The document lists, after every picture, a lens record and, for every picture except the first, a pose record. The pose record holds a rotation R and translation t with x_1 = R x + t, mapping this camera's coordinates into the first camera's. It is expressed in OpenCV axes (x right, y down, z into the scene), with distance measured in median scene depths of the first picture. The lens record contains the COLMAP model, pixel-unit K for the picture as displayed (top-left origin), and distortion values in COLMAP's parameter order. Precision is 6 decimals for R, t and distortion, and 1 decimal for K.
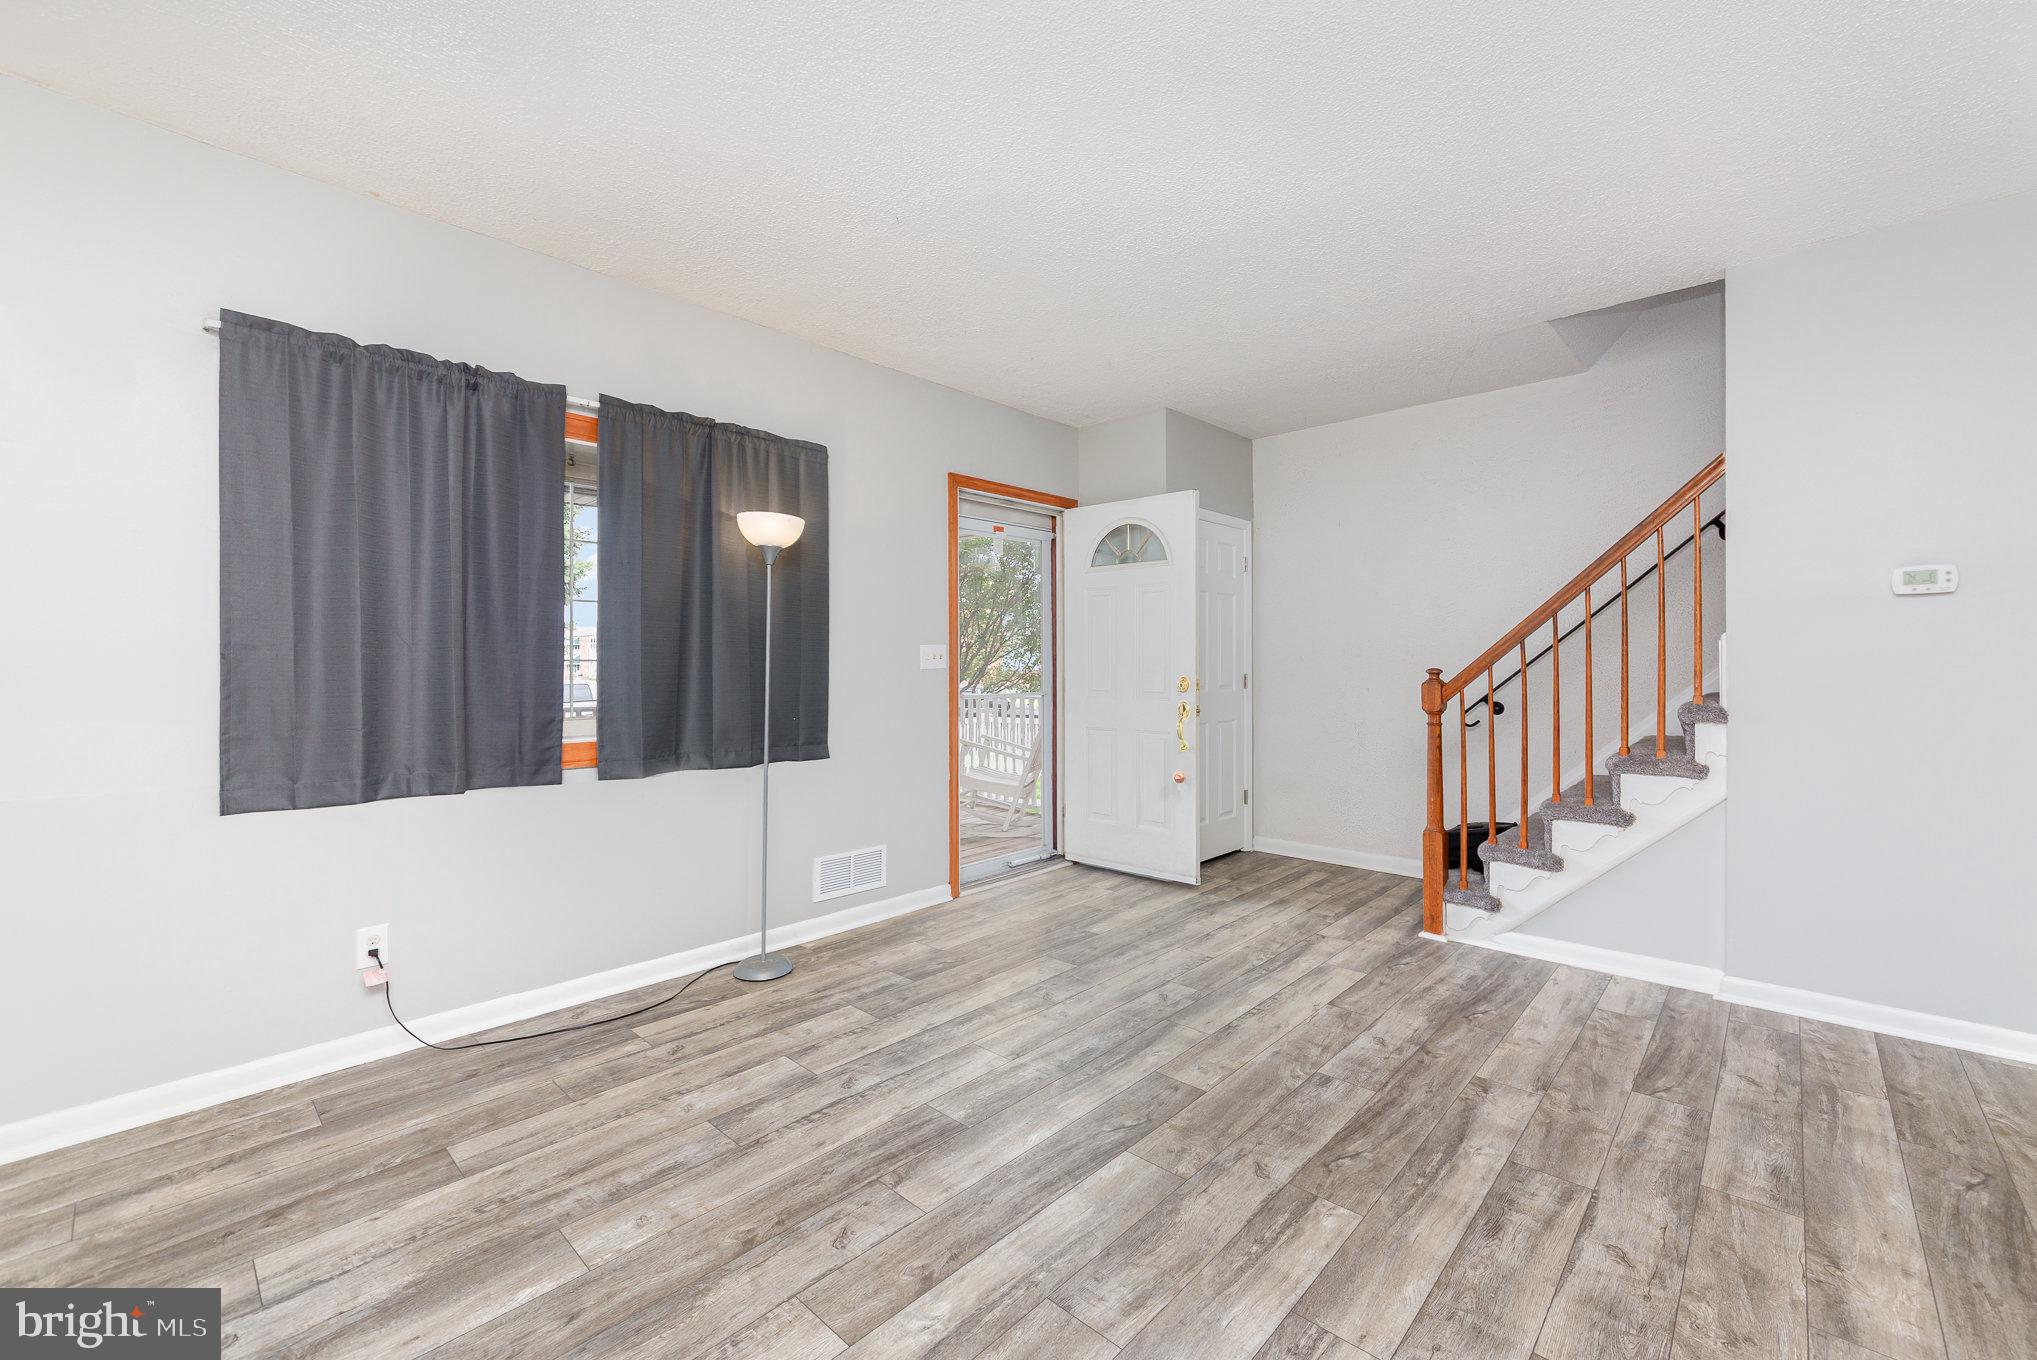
lens RADIAL K [[822.6, 0, 1015.5], [0, 822.6, 671.0], [0, 0, 1]] dist [-0.000507, 0.000057]
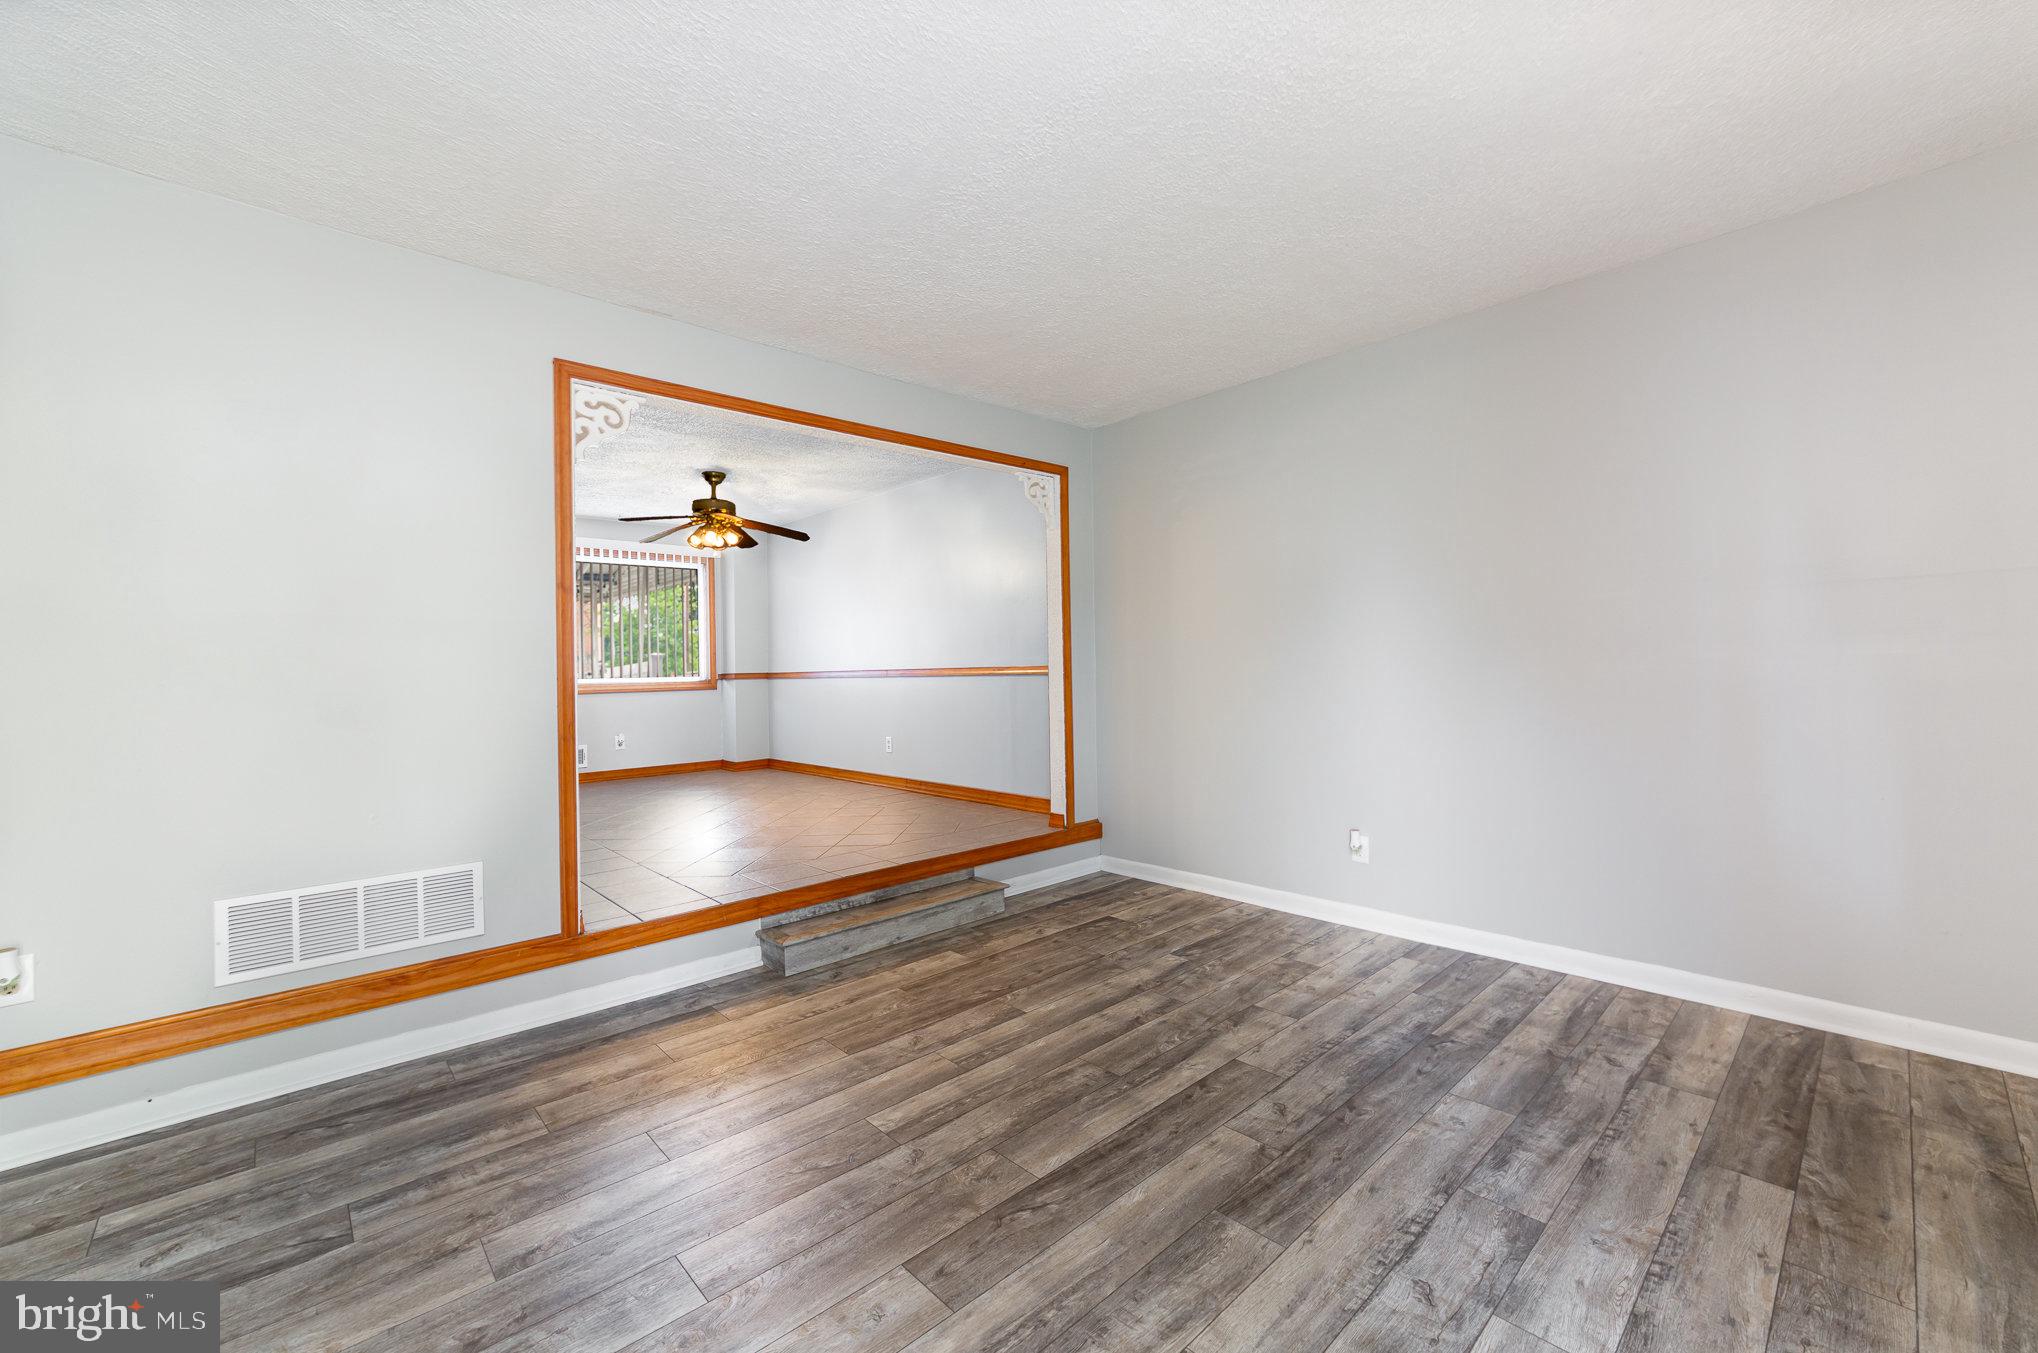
lens RADIAL K [[823.0, 0, 1022.4], [0, 823.0, 670.9], [0, 0, 1]] dist [-0.000507, 0.000057]
pose [[-0.997192, 0.020388, 0.072057, 0.076789], [0.020687, 0.999780, 0.003406, -0.010795], [-0.071972, 0.004887, -0.997395, 2.049834]]
